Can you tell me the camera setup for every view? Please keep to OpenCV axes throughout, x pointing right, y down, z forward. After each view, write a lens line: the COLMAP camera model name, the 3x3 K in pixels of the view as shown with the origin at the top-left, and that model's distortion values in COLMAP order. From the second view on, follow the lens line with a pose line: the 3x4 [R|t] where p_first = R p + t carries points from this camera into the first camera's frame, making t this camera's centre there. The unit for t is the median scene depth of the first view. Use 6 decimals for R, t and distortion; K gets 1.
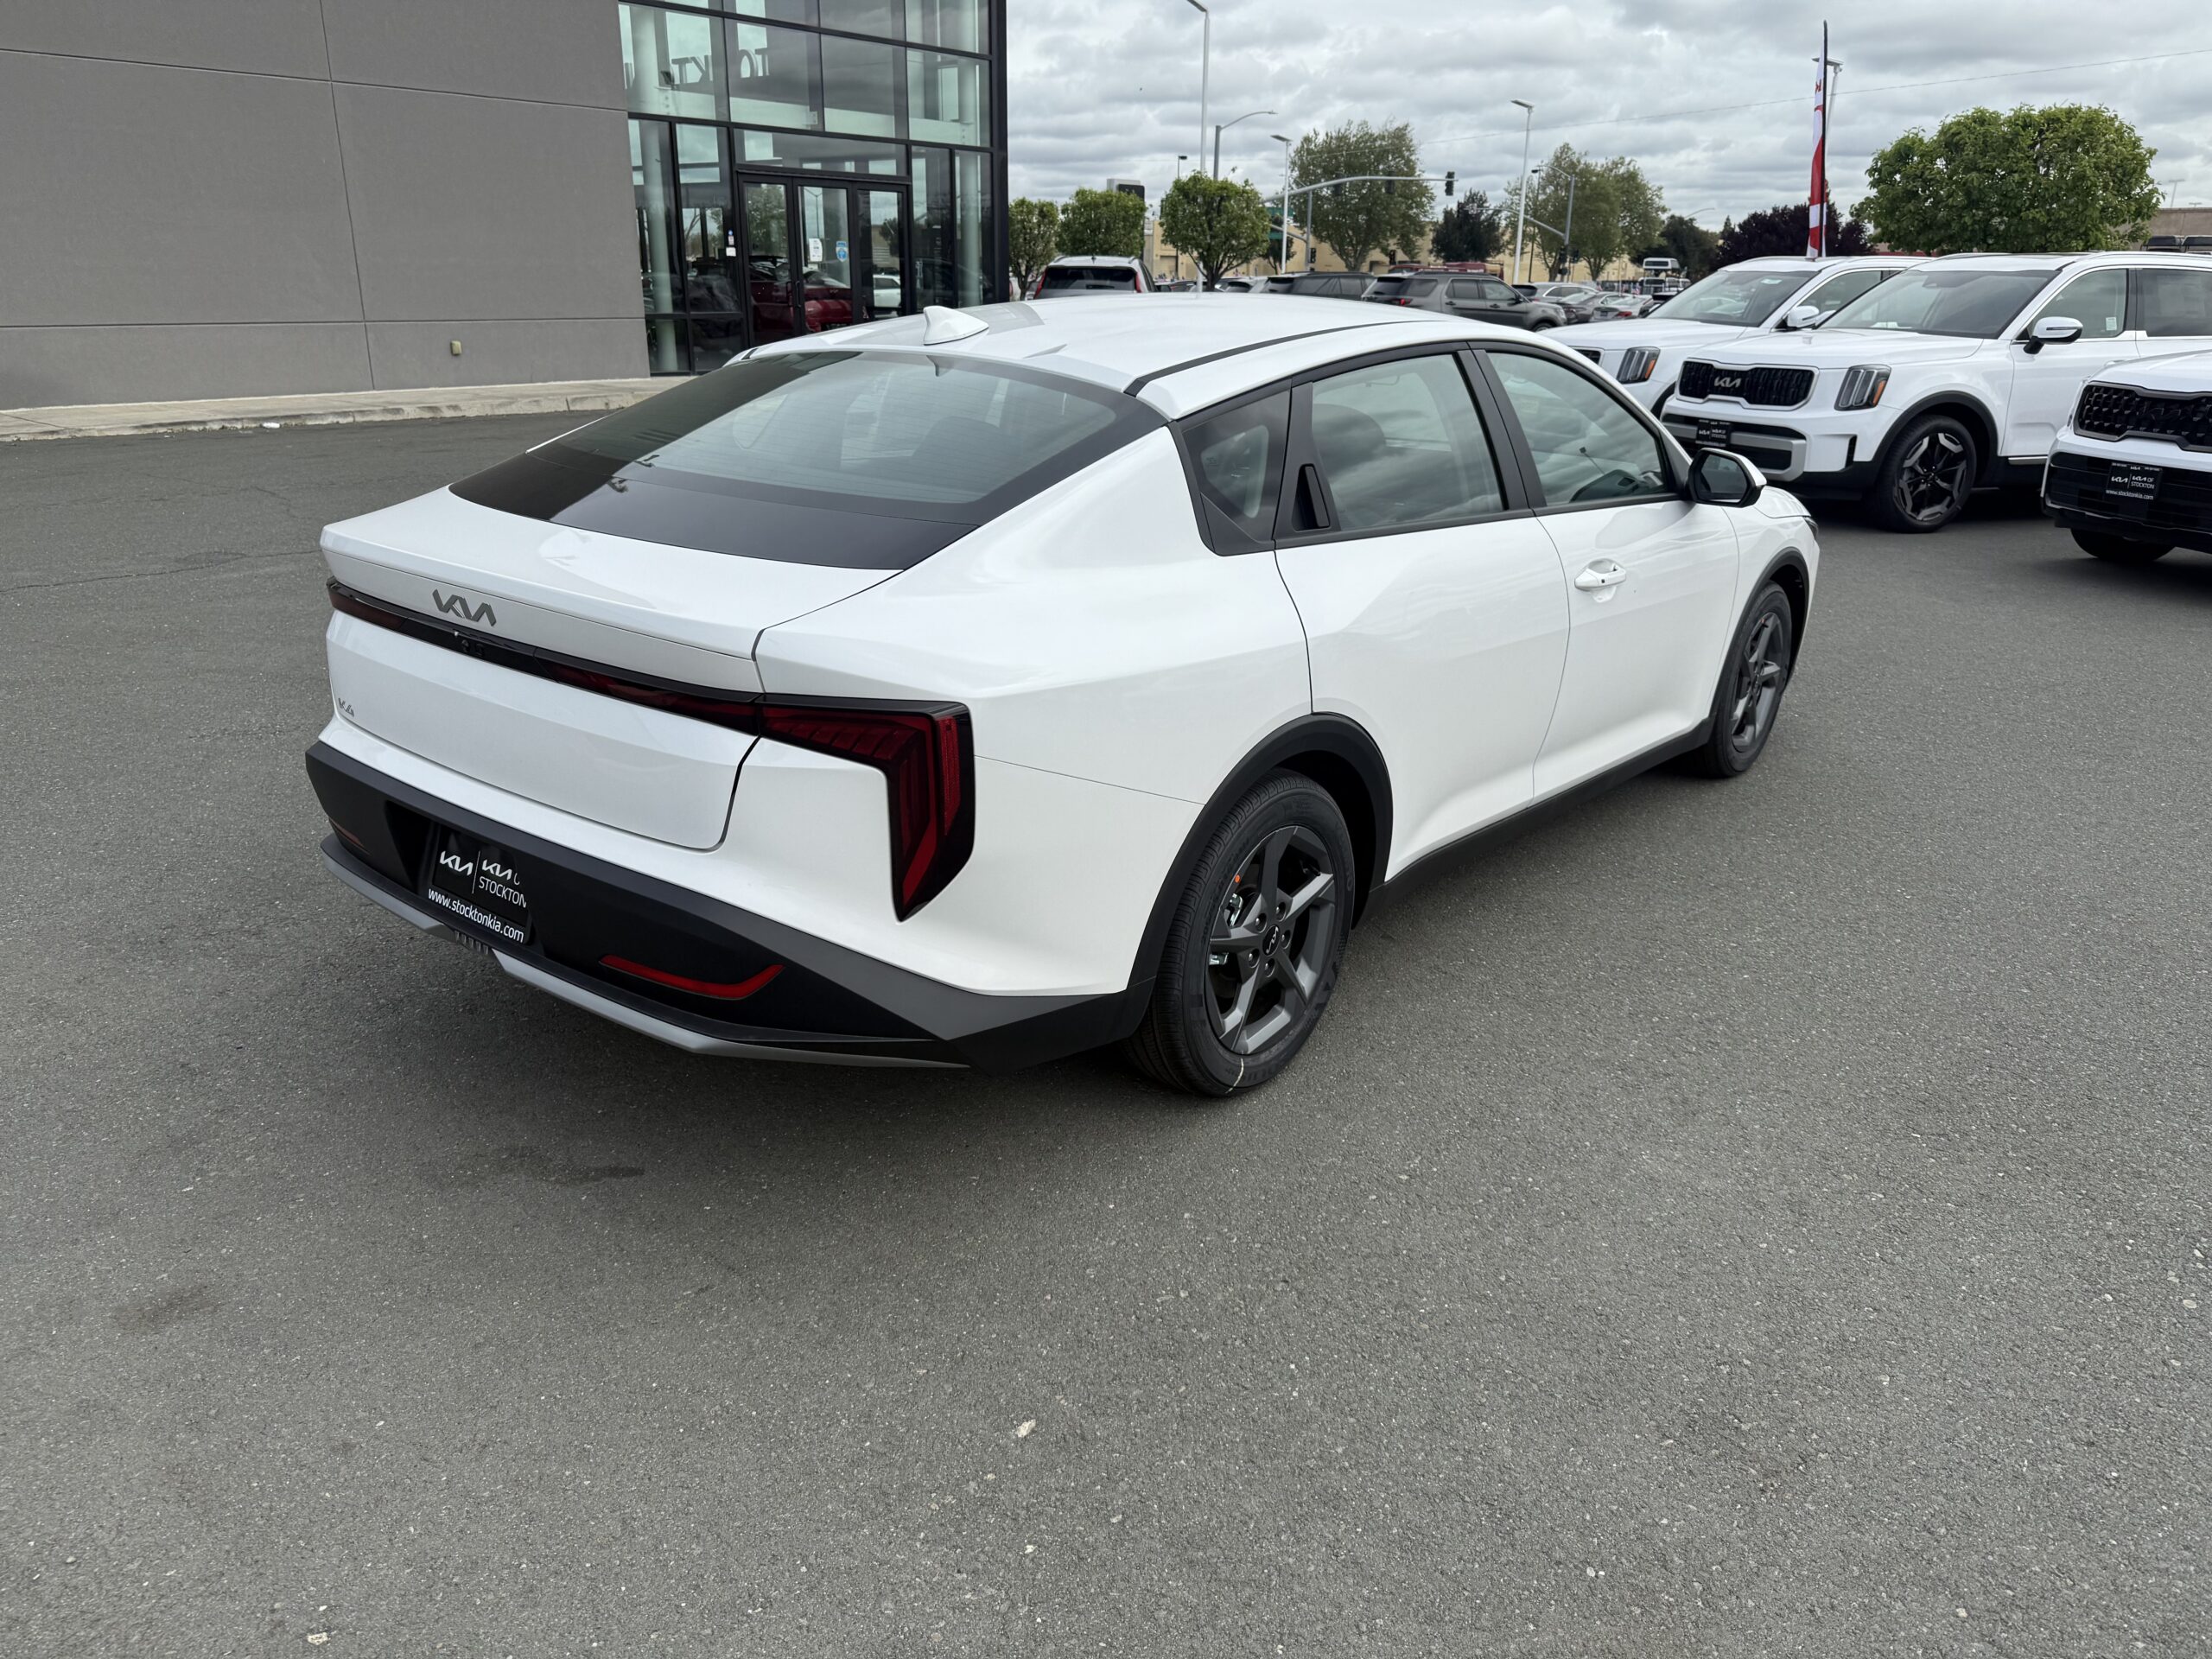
lens RADIAL K [[1570.7, 0, 1106.0], [0, 1570.7, 829.5], [0, 0, 1]] dist [0.010799, -0.001381]
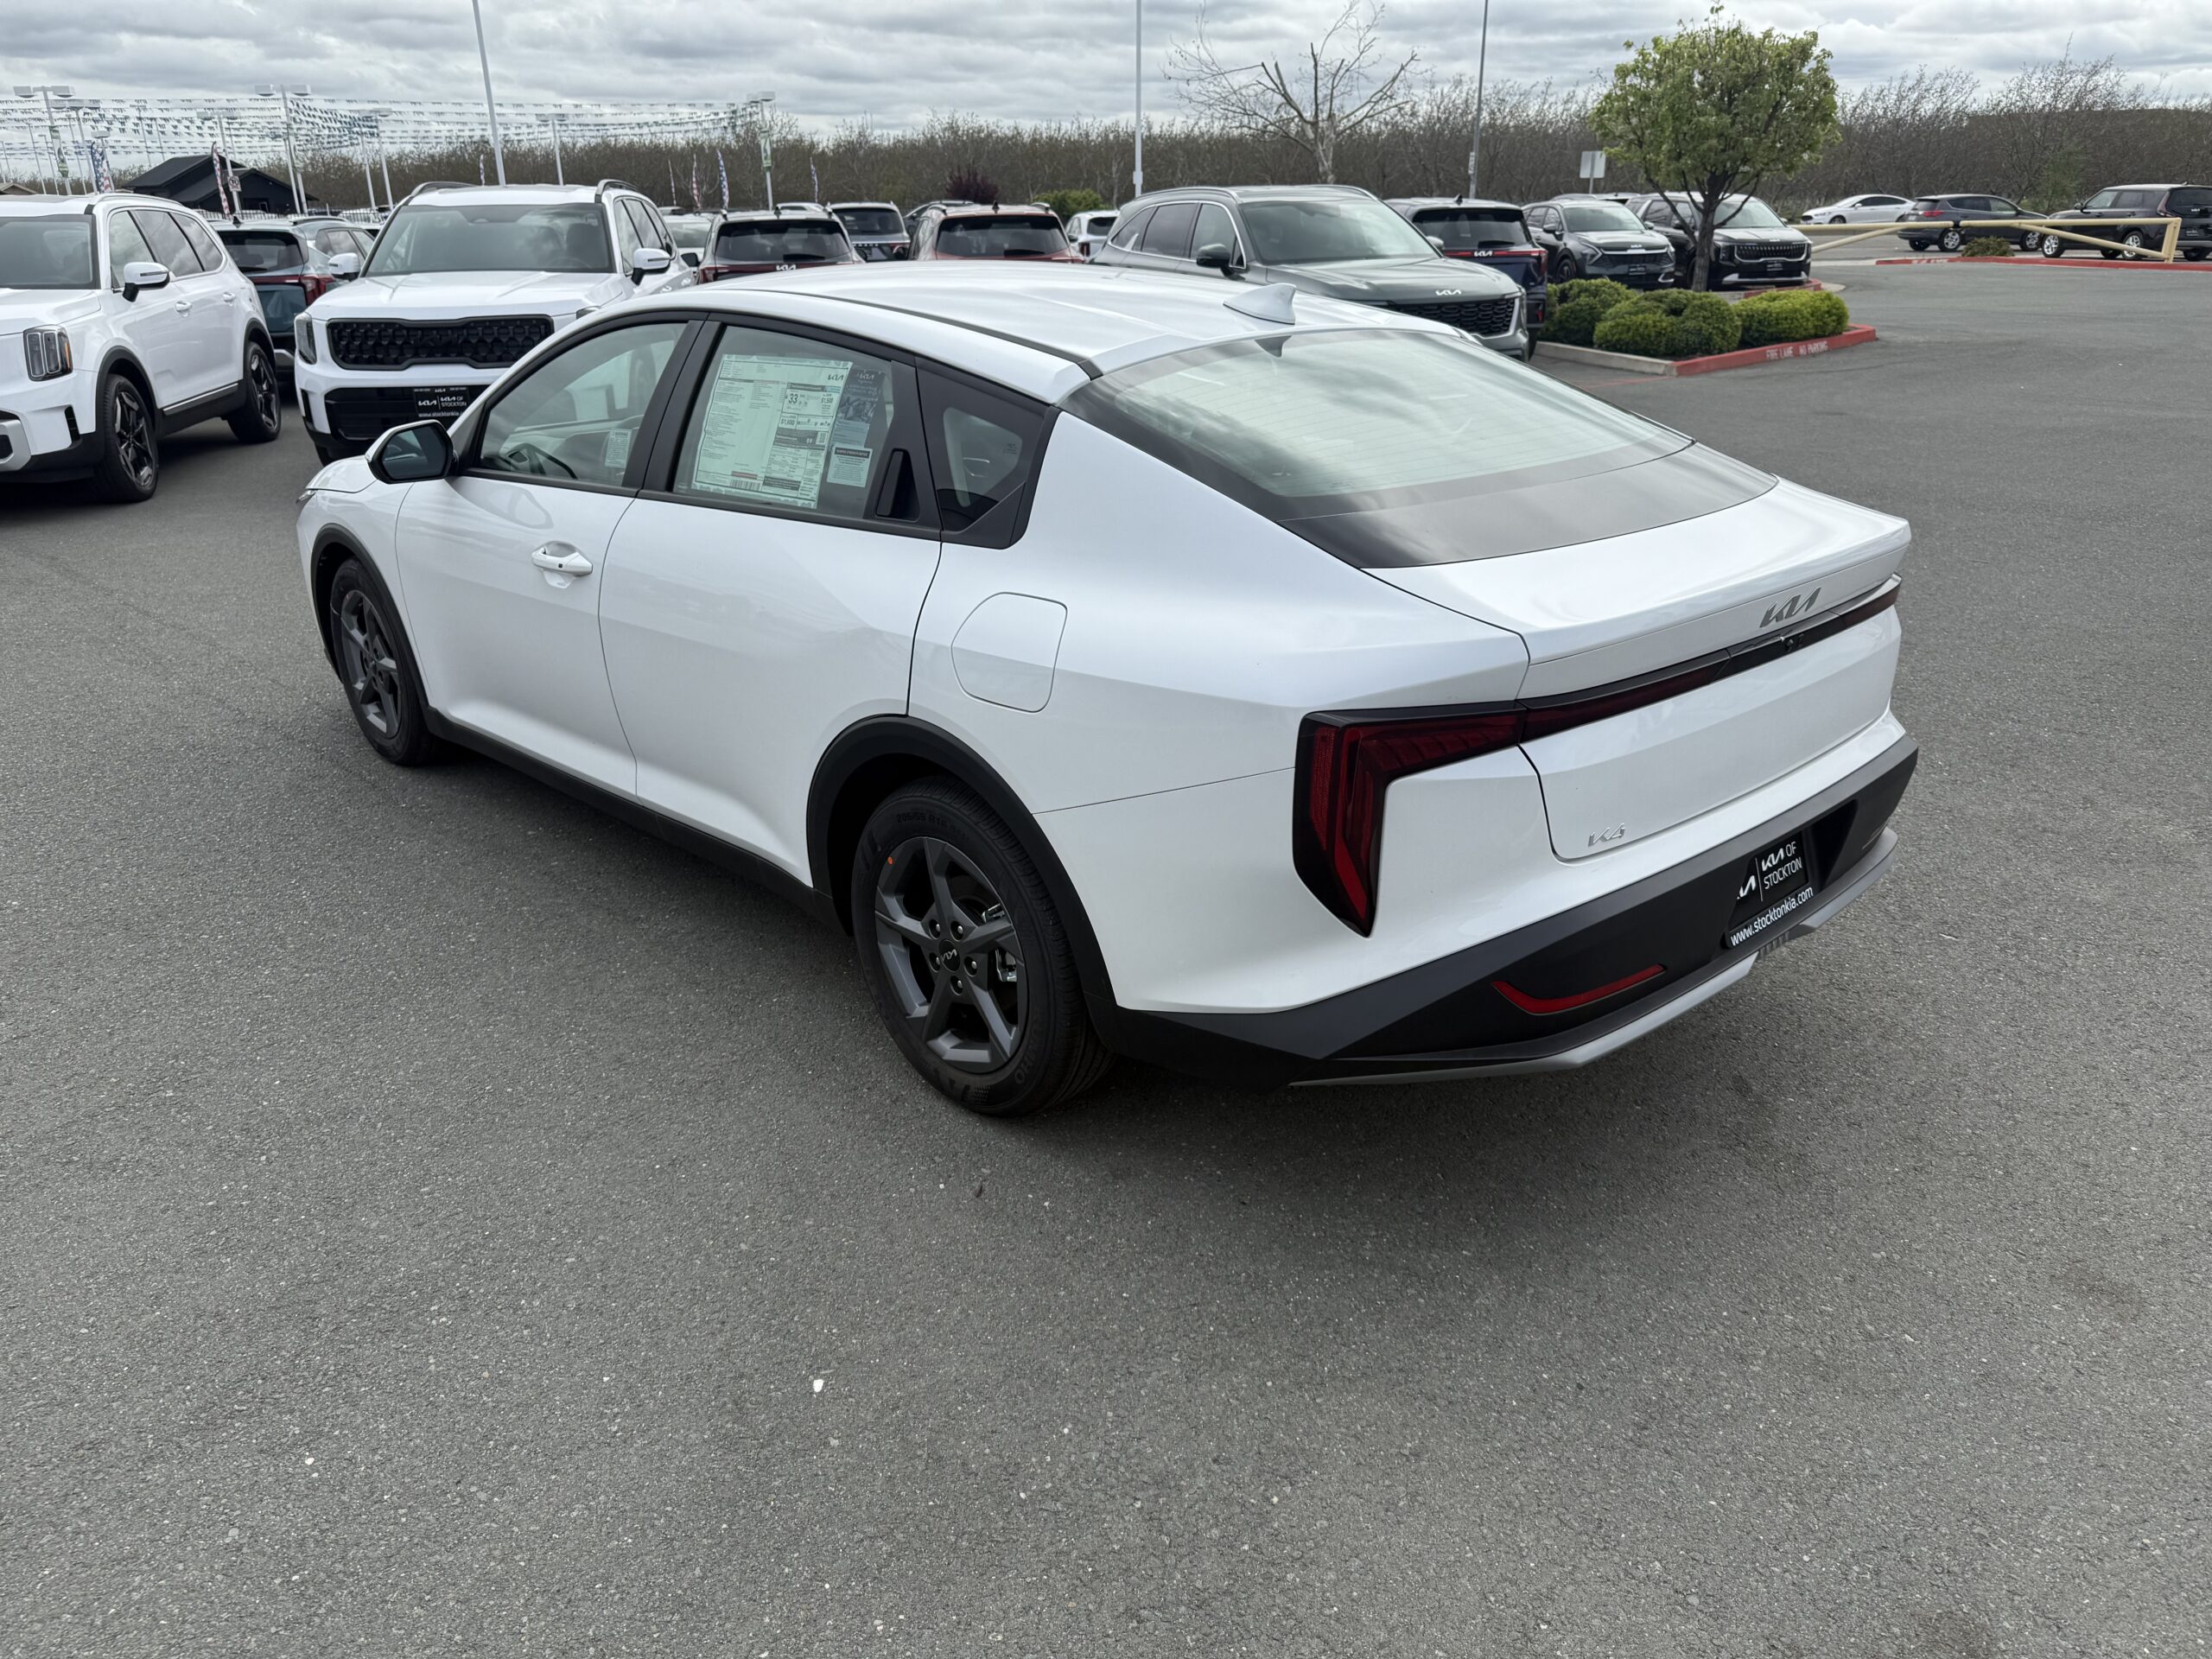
lens RADIAL K [[1570.7, 0, 1106.0], [0, 1570.7, 829.5], [0, 0, 1]] dist [0.010799, -0.001381]
pose [[0.136895, -0.384719, 0.912826, -0.346845], [0.348575, 0.881273, 0.319146, -0.117866], [-0.927230, 0.274499, 0.254745, 0.289885]]
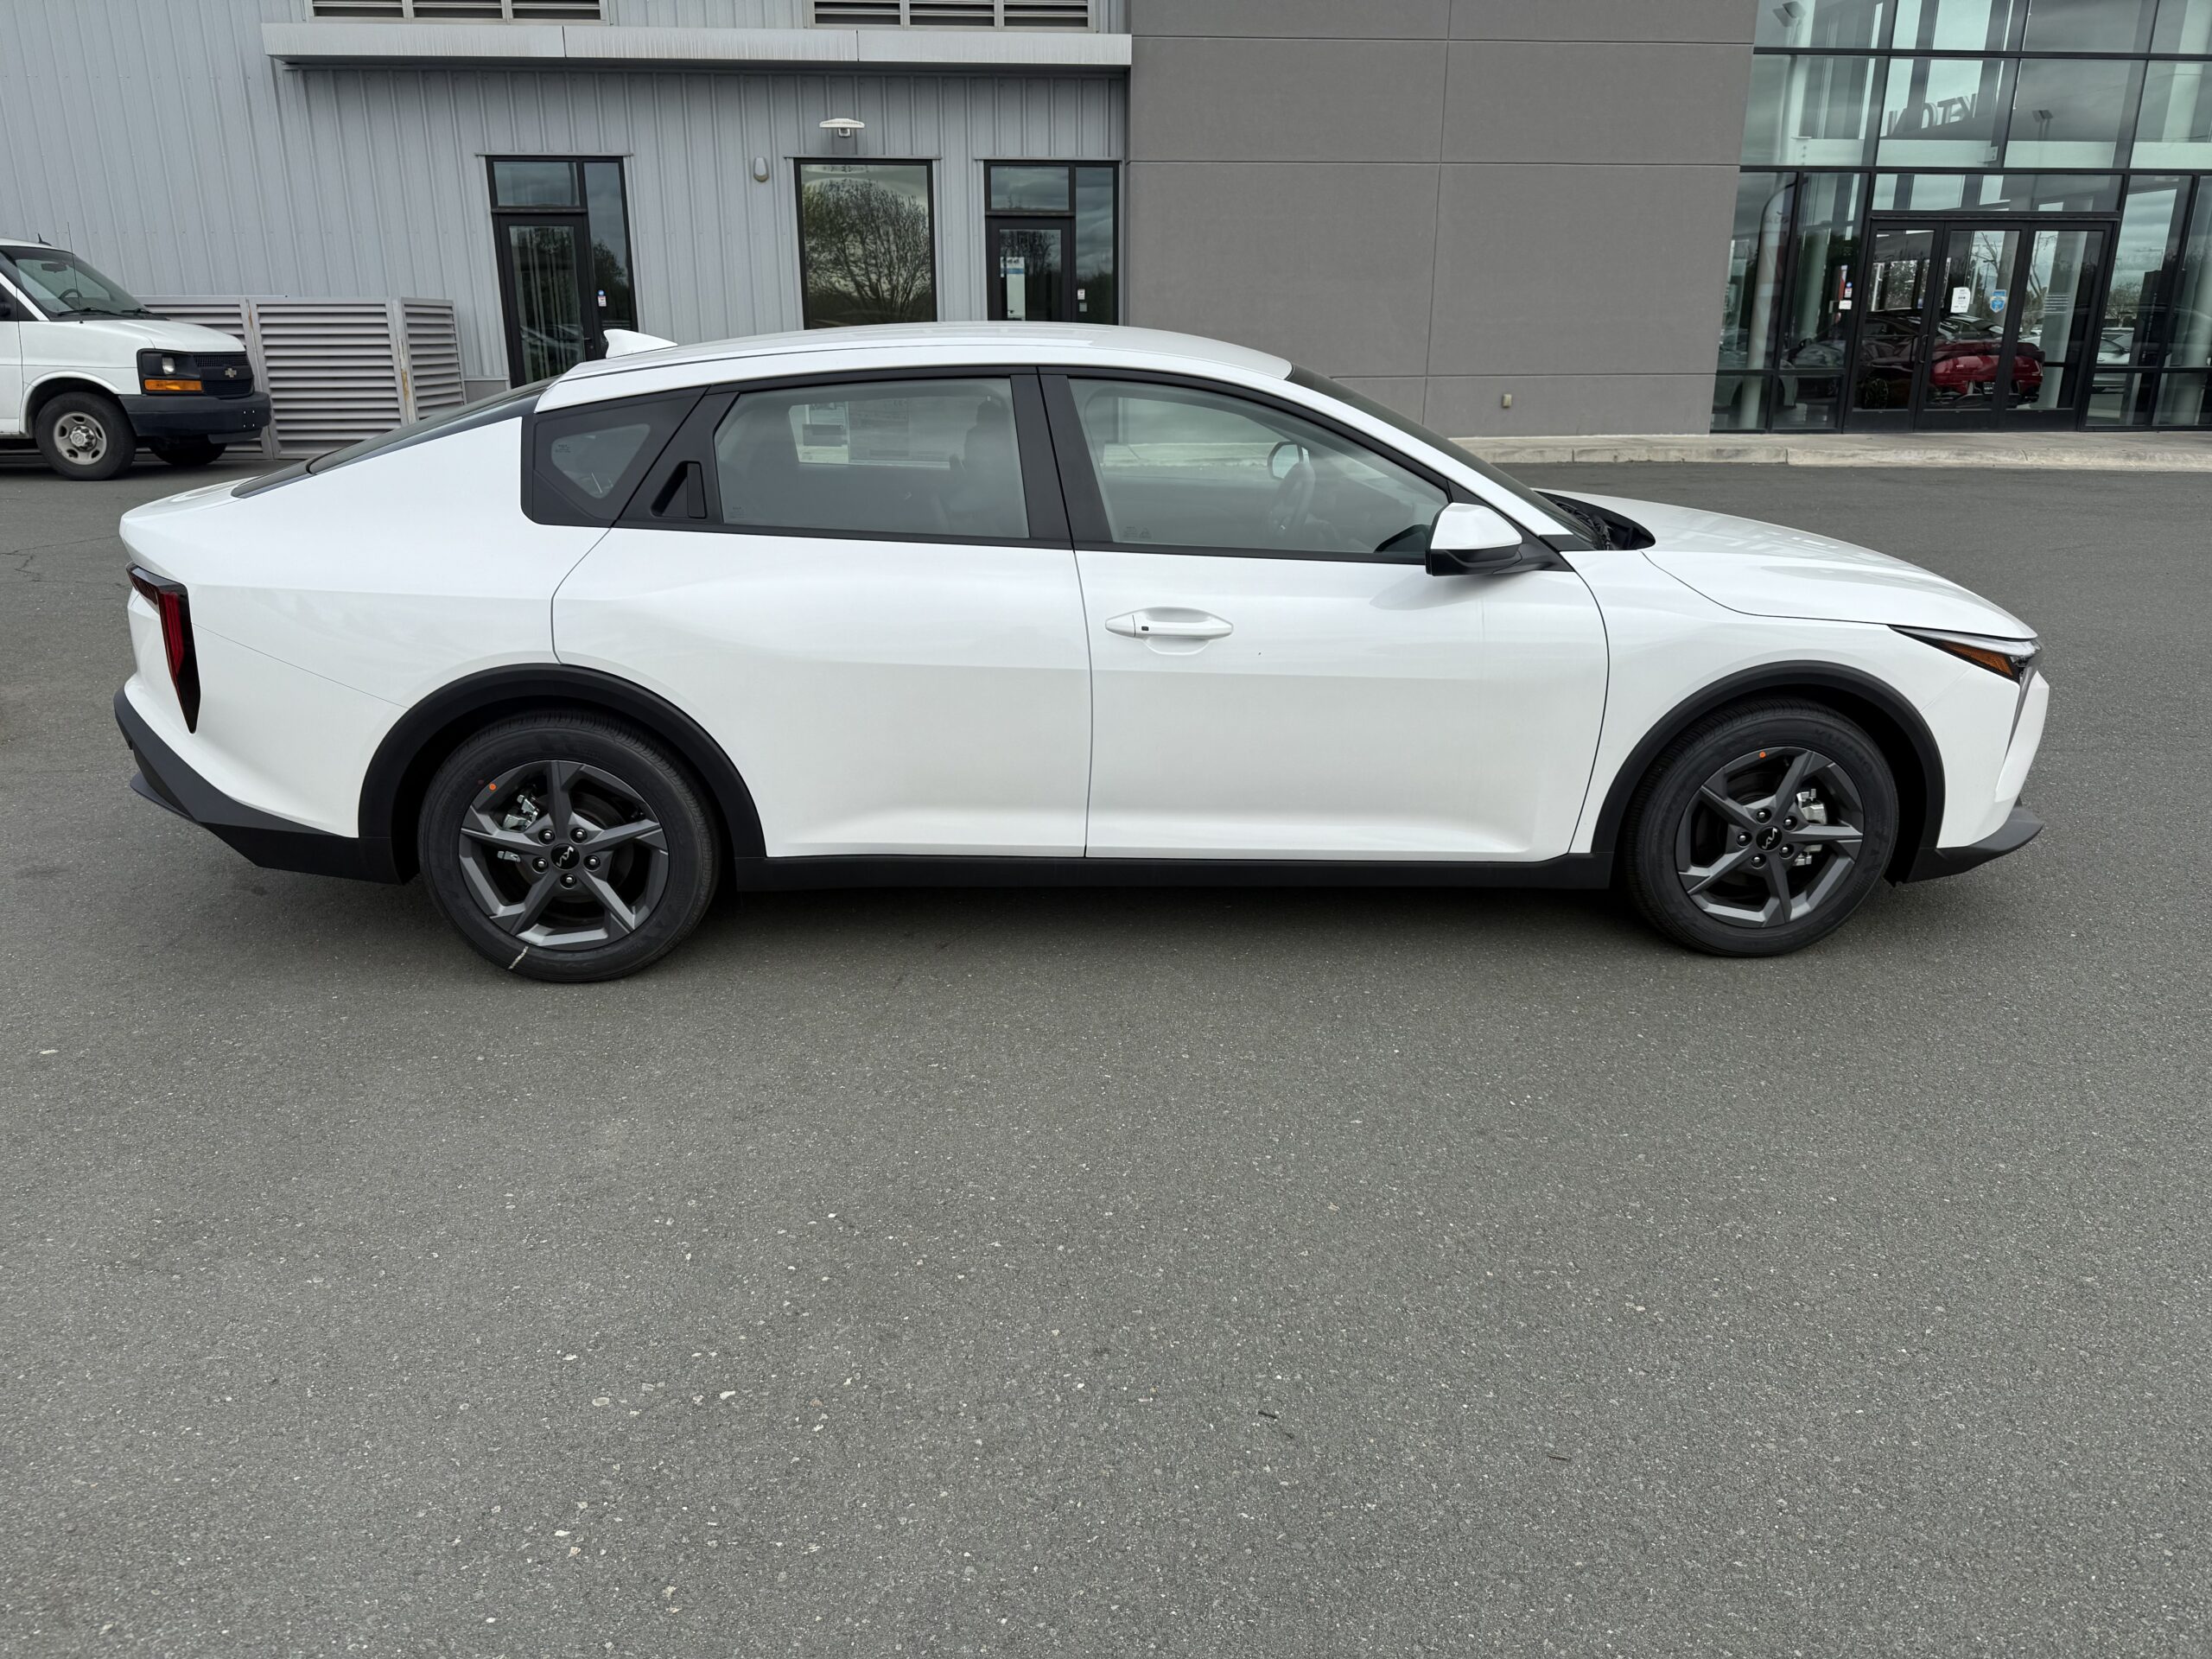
lens RADIAL K [[1573.8, 0, 1106.0], [0, 1573.8, 829.5], [0, 0, 1]] dist [0.038509, -0.039197]
pose [[0.683994, 0.209421, -0.698781, 0.352785], [-0.236378, 0.969851, 0.059283, -0.033476], [0.690129, 0.124627, 0.712875, 0.124682]]
